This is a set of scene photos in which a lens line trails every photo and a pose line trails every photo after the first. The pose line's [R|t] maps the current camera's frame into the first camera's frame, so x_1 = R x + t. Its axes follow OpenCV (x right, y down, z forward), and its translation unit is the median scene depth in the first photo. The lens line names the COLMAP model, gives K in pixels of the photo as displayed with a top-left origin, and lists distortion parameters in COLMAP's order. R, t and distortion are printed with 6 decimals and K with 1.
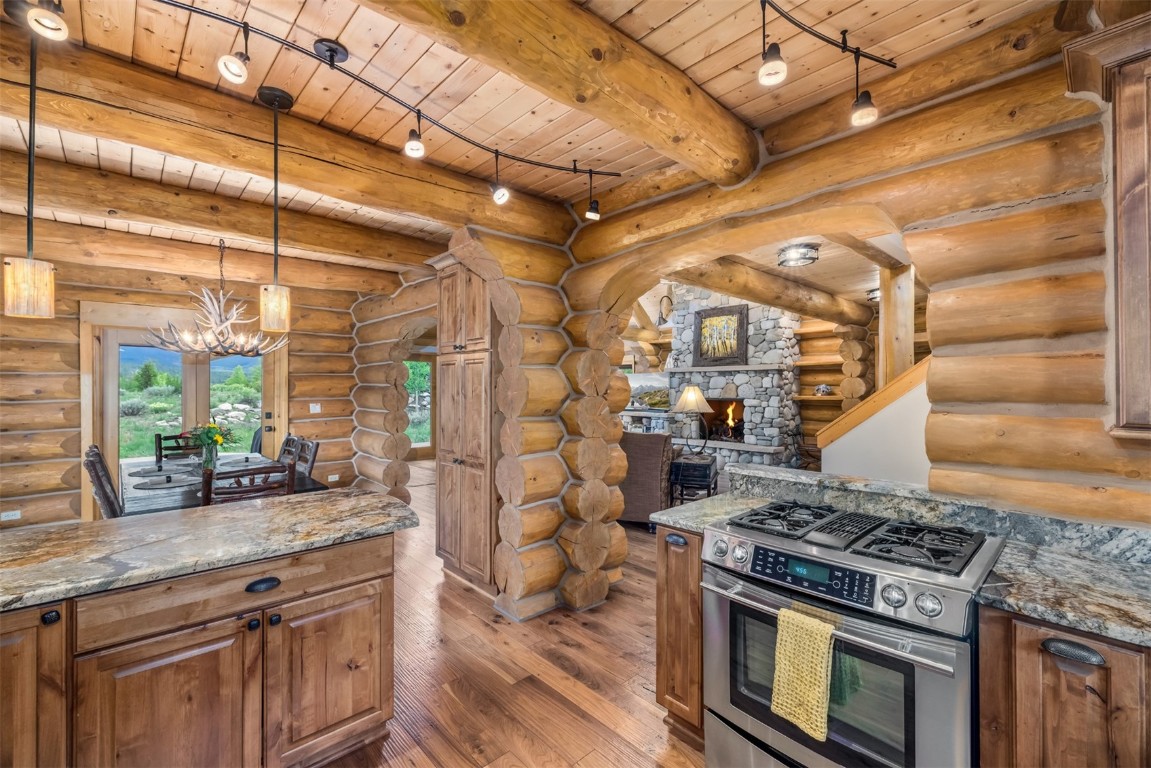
lens RADIAL K [[488.9, 0, 575.8], [0, 488.9, 382.8], [0, 0, 1]] dist [0.000515, -0.000214]
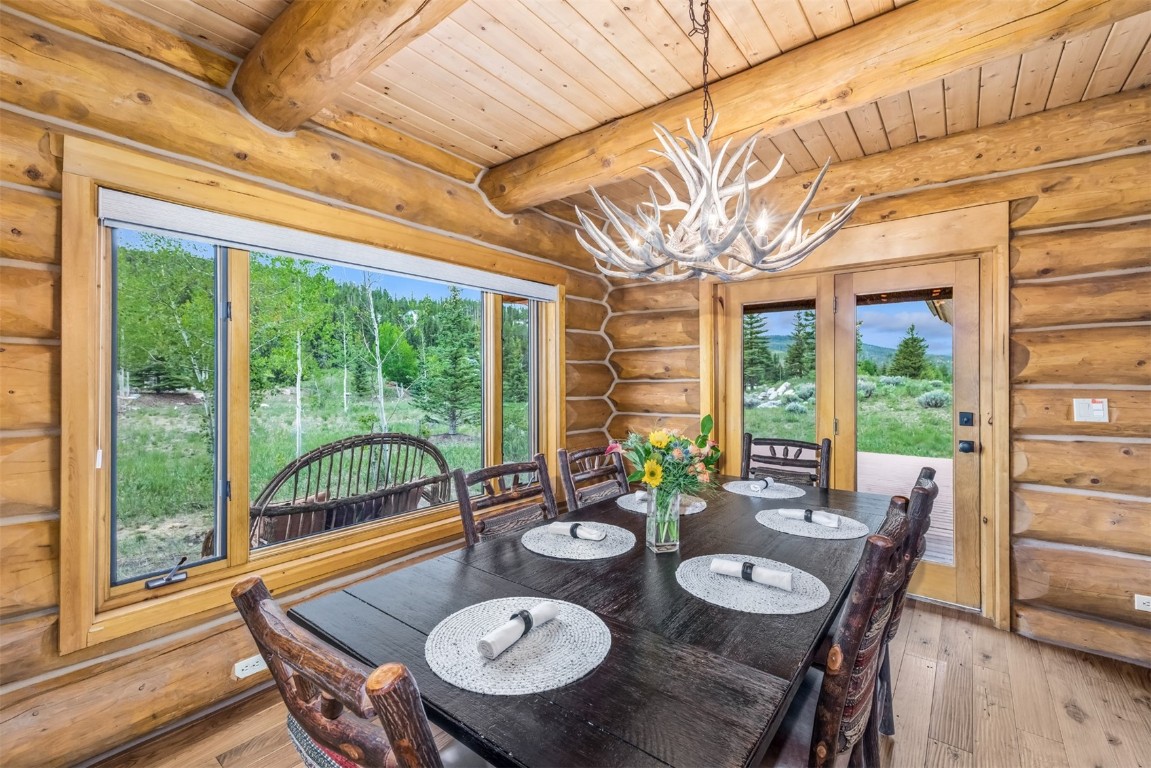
lens RADIAL K [[488.9, 0, 576.8], [0, 488.9, 382.4], [0, 0, 1]] dist [0.000515, -0.000214]
pose [[0.147038, 0.006581, -0.989109, -0.254797], [0.000484, 0.999977, 0.006726, 0.033744], [0.989131, -0.001467, 0.147032, 0.672006]]
